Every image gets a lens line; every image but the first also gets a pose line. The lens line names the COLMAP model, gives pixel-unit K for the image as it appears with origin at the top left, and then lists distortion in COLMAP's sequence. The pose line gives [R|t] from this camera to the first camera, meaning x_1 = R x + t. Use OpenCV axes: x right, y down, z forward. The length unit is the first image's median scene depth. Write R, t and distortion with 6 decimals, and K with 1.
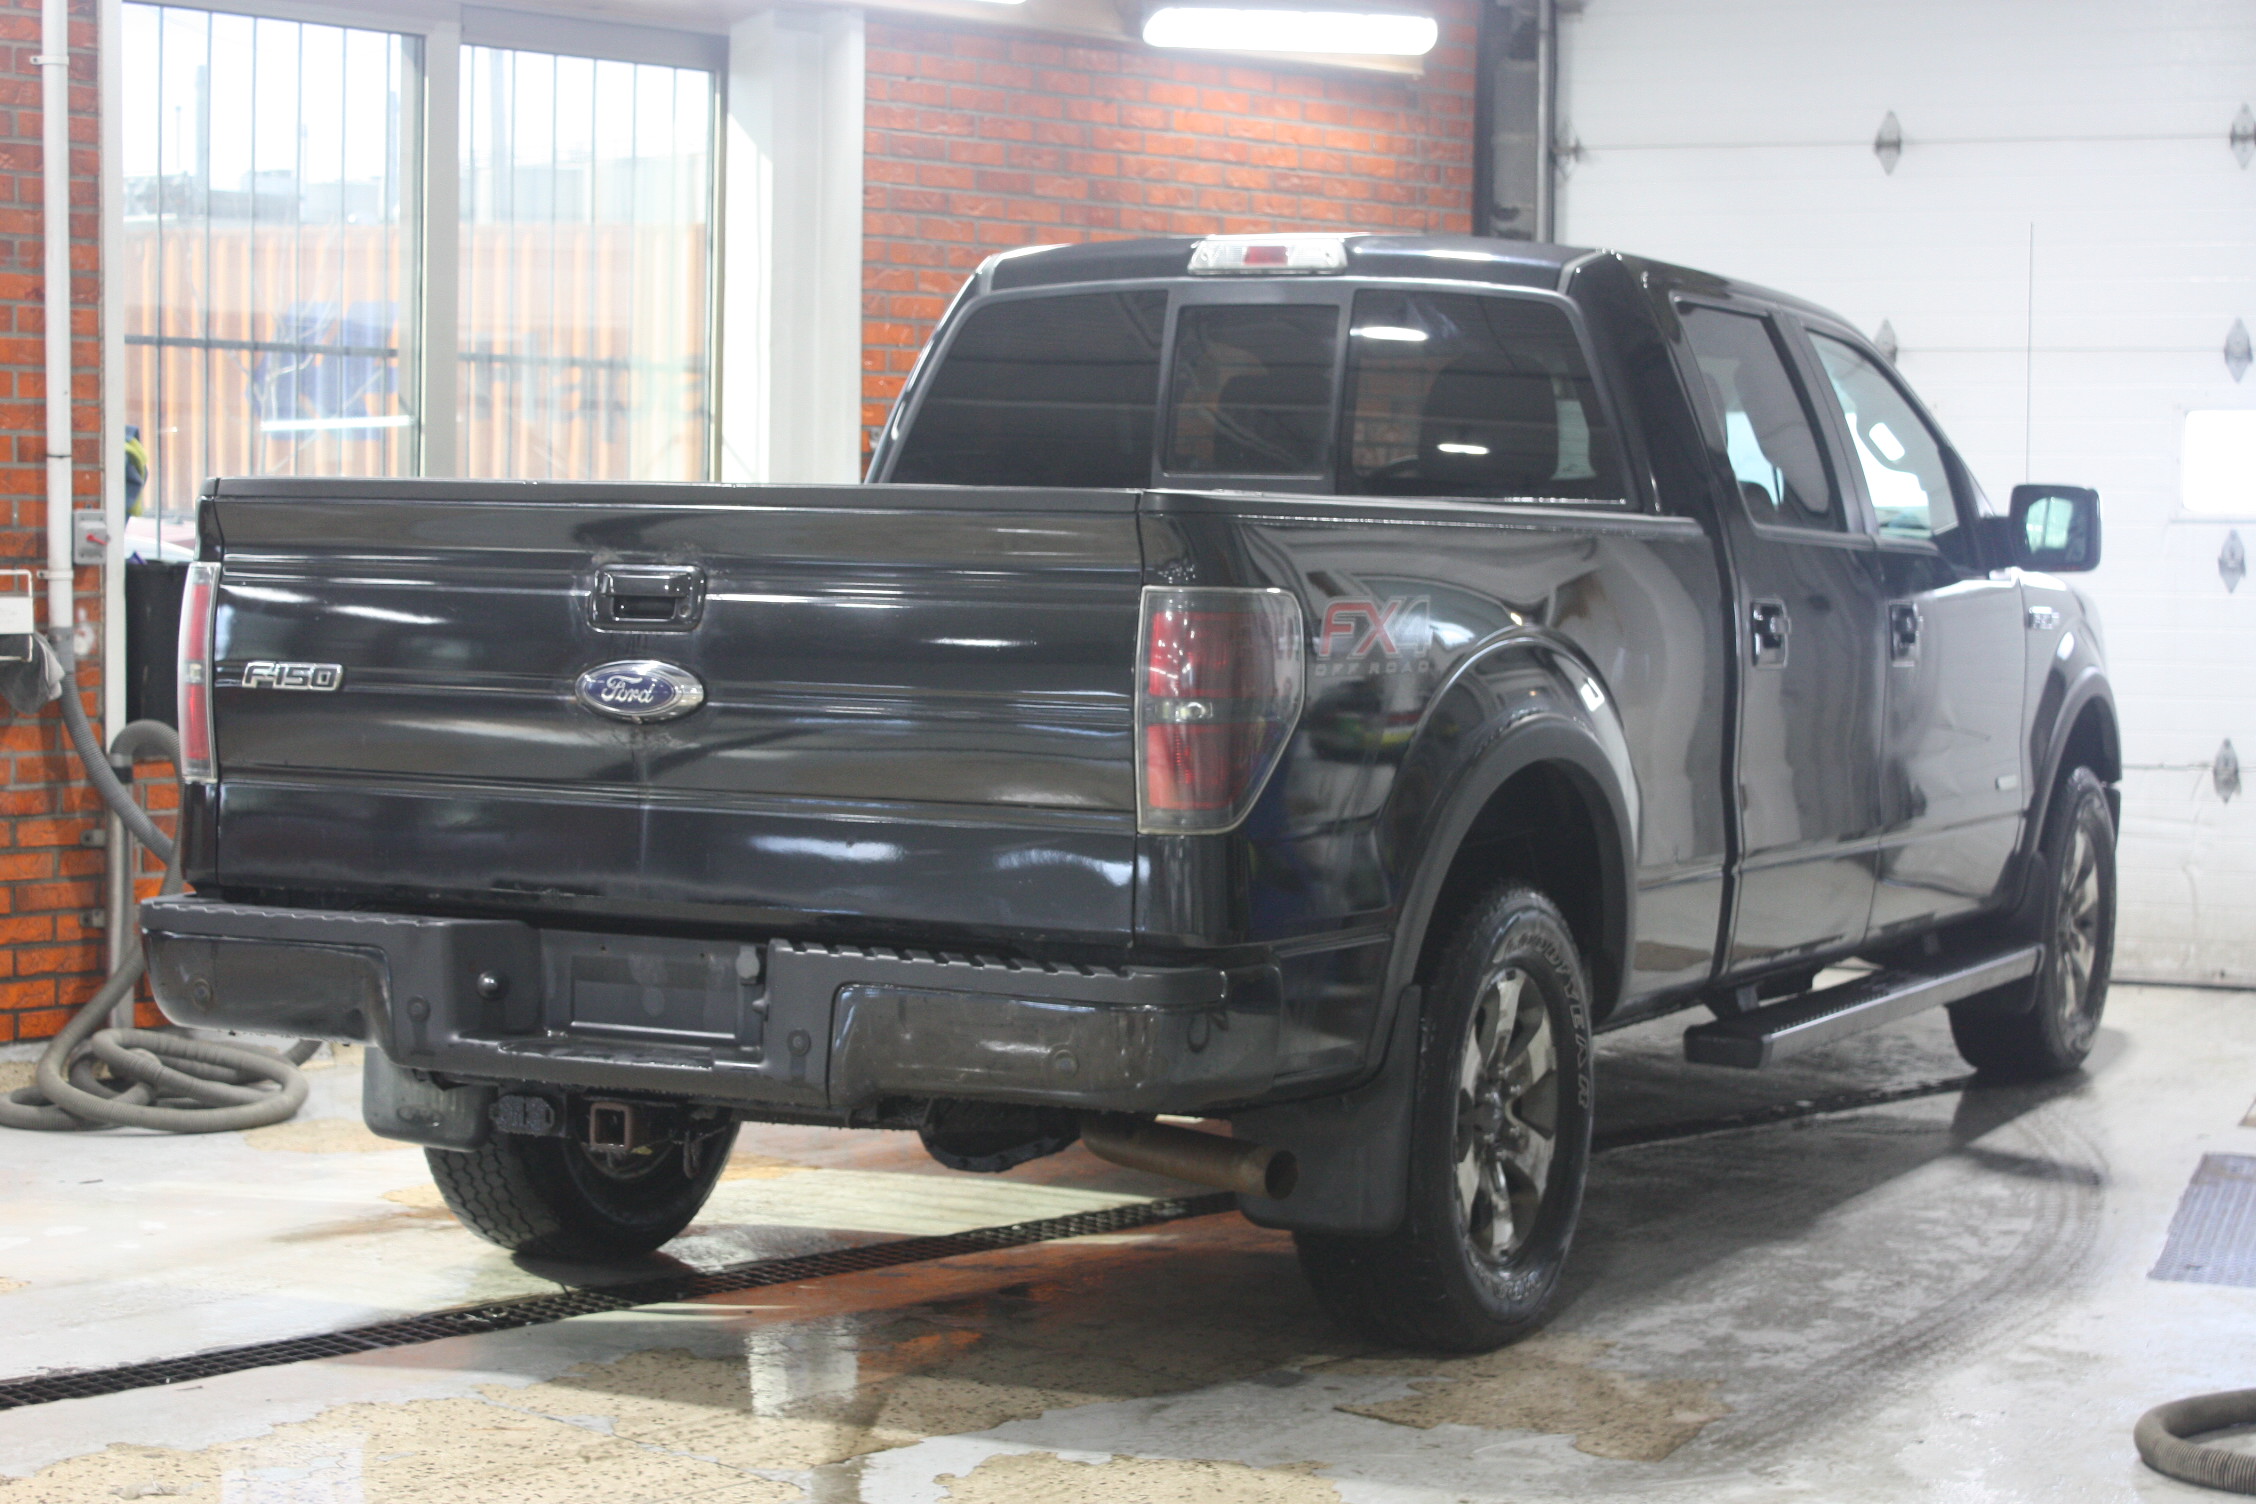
lens RADIAL K [[4219.8, 0, 1128.0], [0, 4219.8, 752.0], [0, 0, 1]] dist [-0.156105, 2.035854]
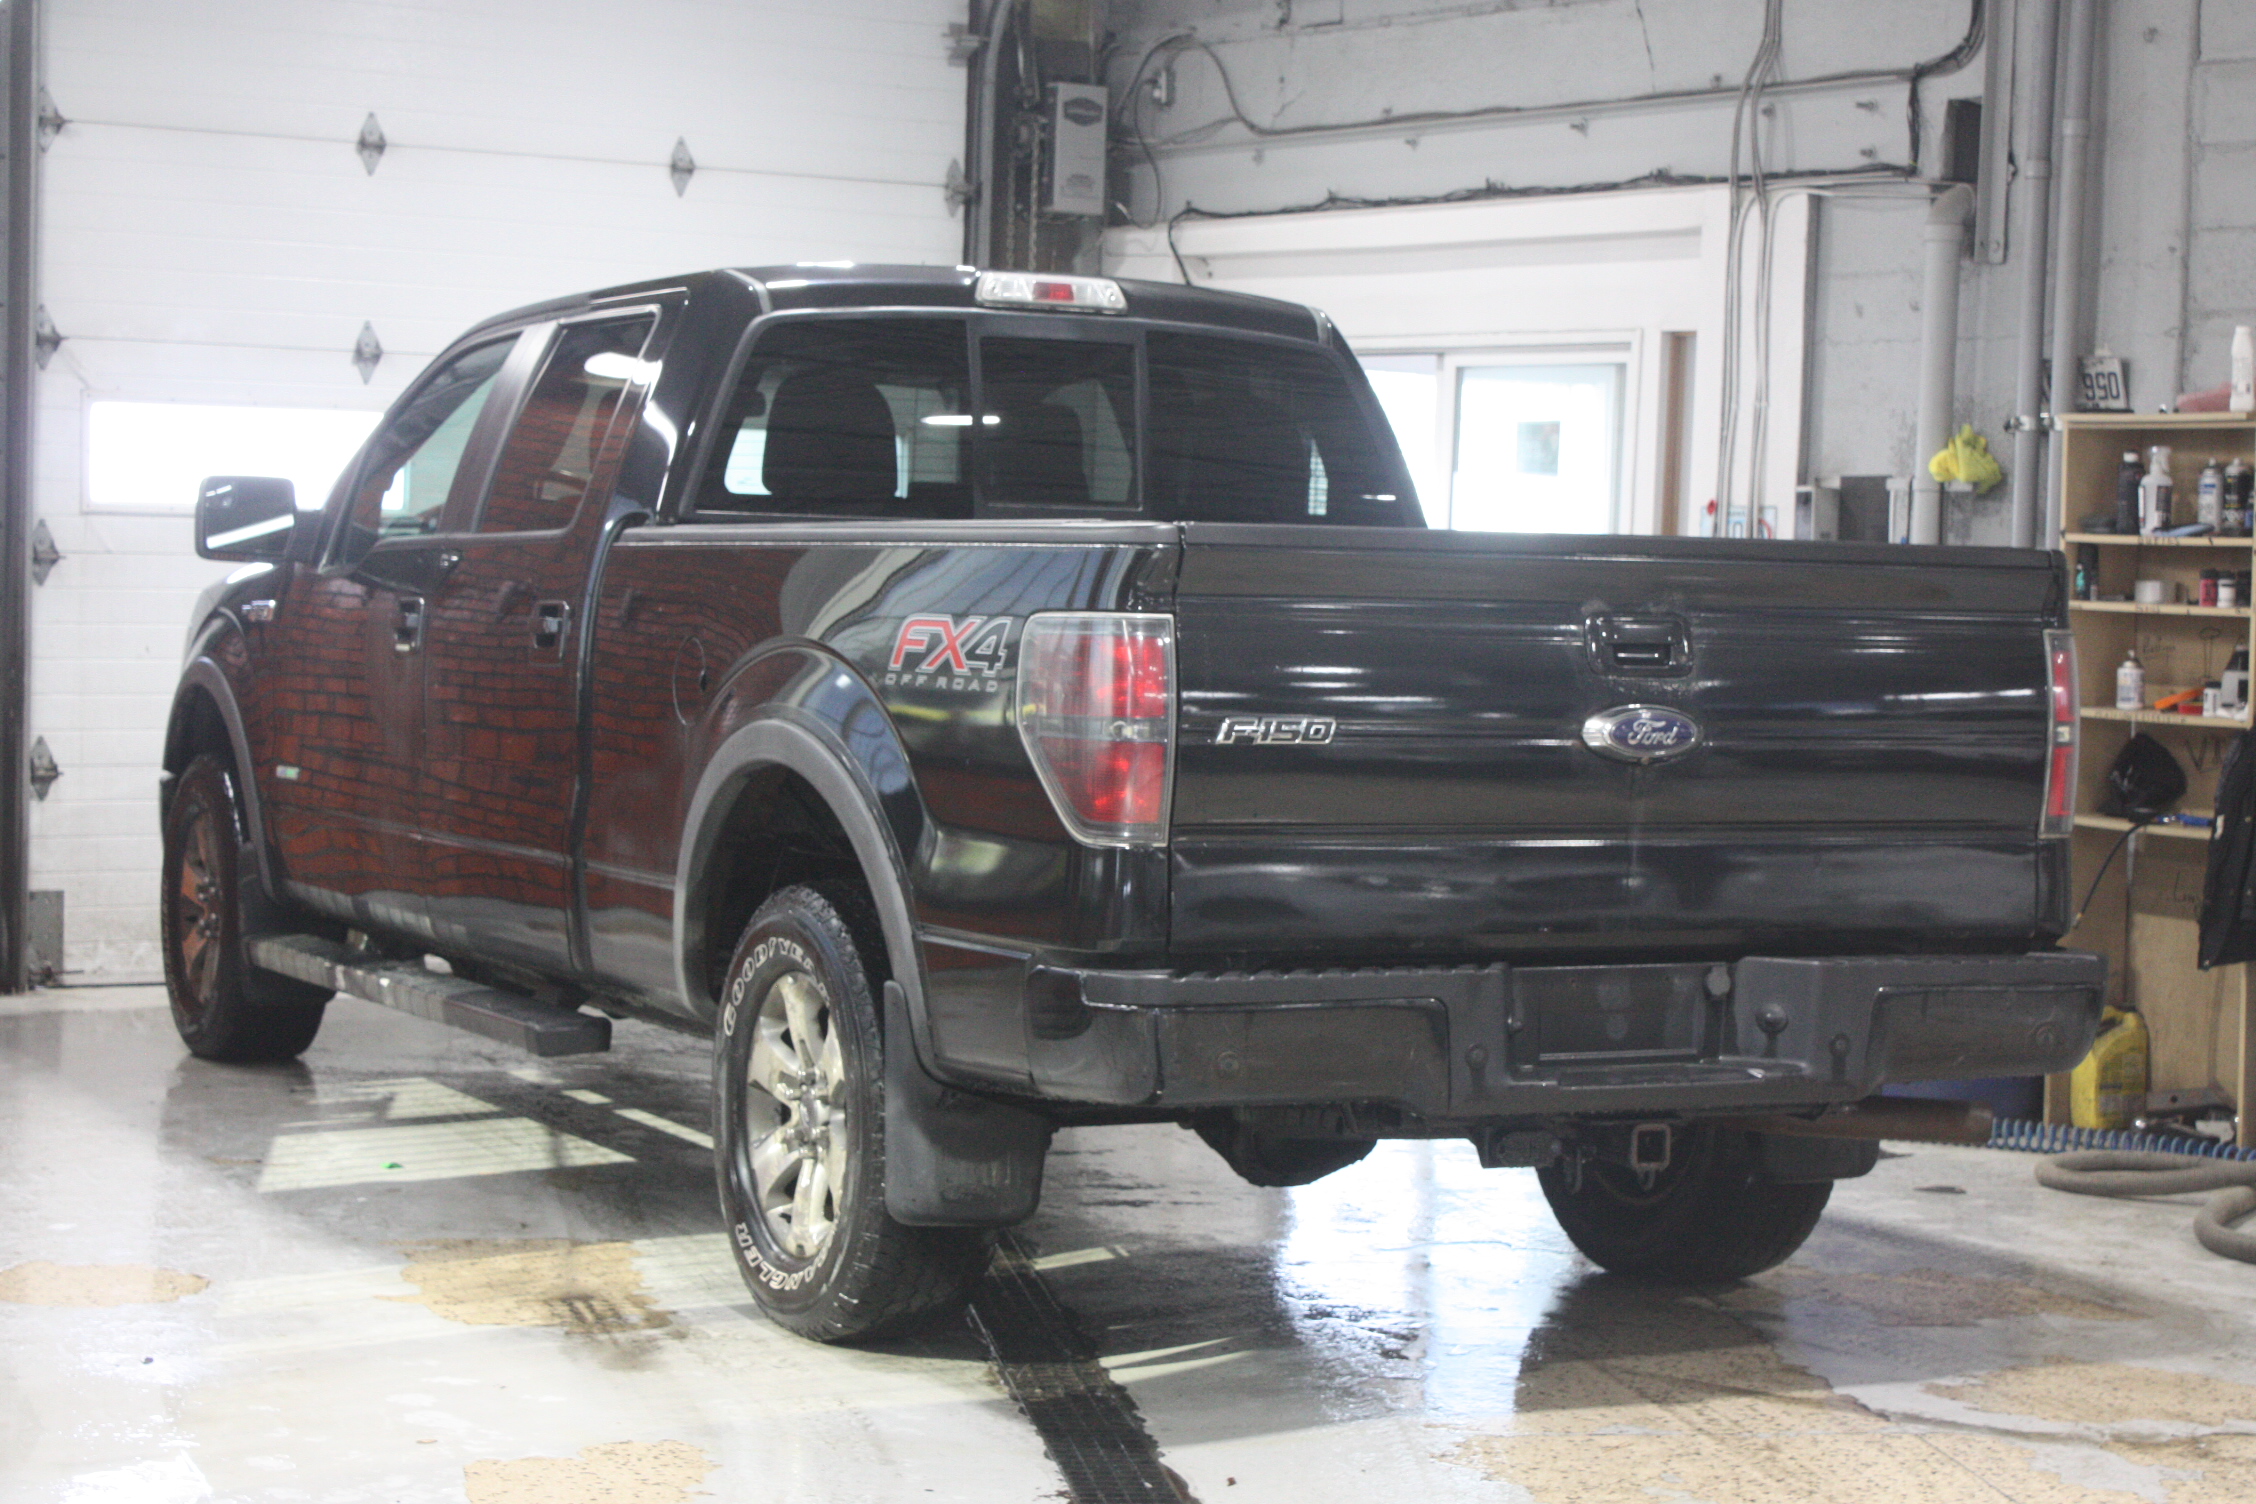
lens RADIAL K [[4479.2, 0, 1128.0], [0, 4479.2, 752.0], [0, 0, 1]] dist [0.017520, 0.024409]
pose [[0.597239, -0.038505, 0.801139, -0.841544], [0.031027, 0.999208, 0.024894, -0.032180], [-0.801463, 0.009989, 0.597961, 0.331563]]
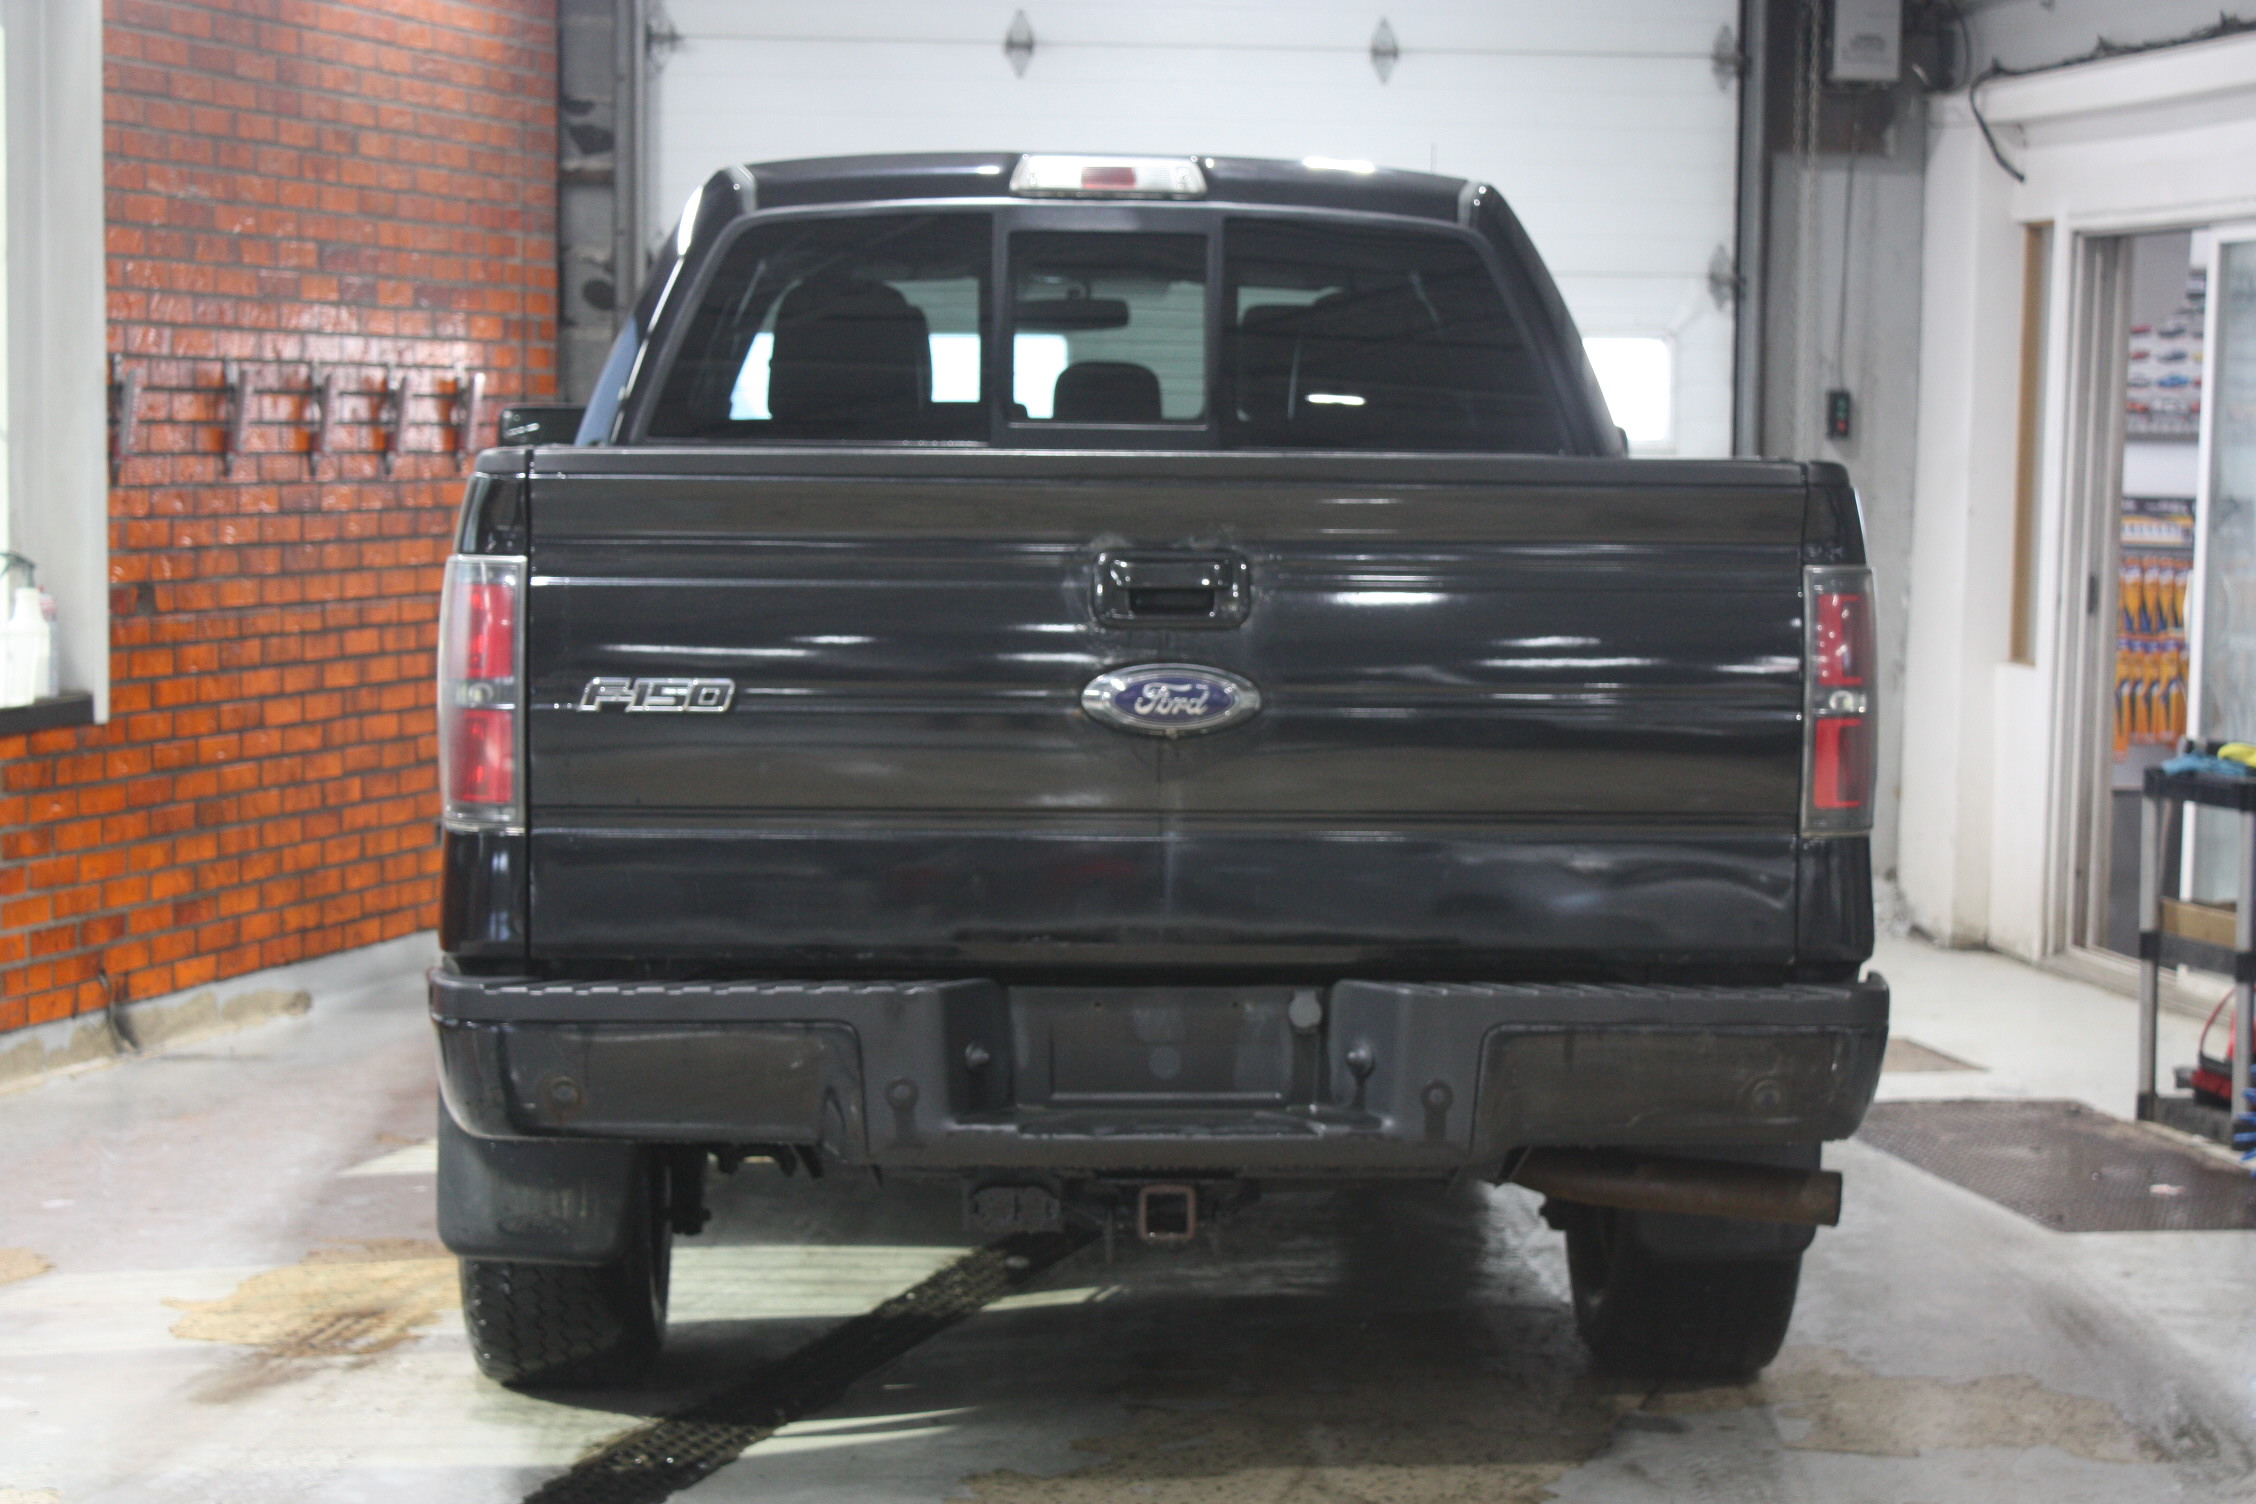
lens RADIAL K [[4604.9, 0, 1128.0], [0, 4604.9, 752.0], [0, 0, 1]] dist [0.074198, 0.111000]
pose [[0.873064, -0.042880, 0.485717, -0.442751], [0.034233, 0.999058, 0.026666, -0.022301], [-0.486403, -0.006653, 0.873709, 0.147826]]
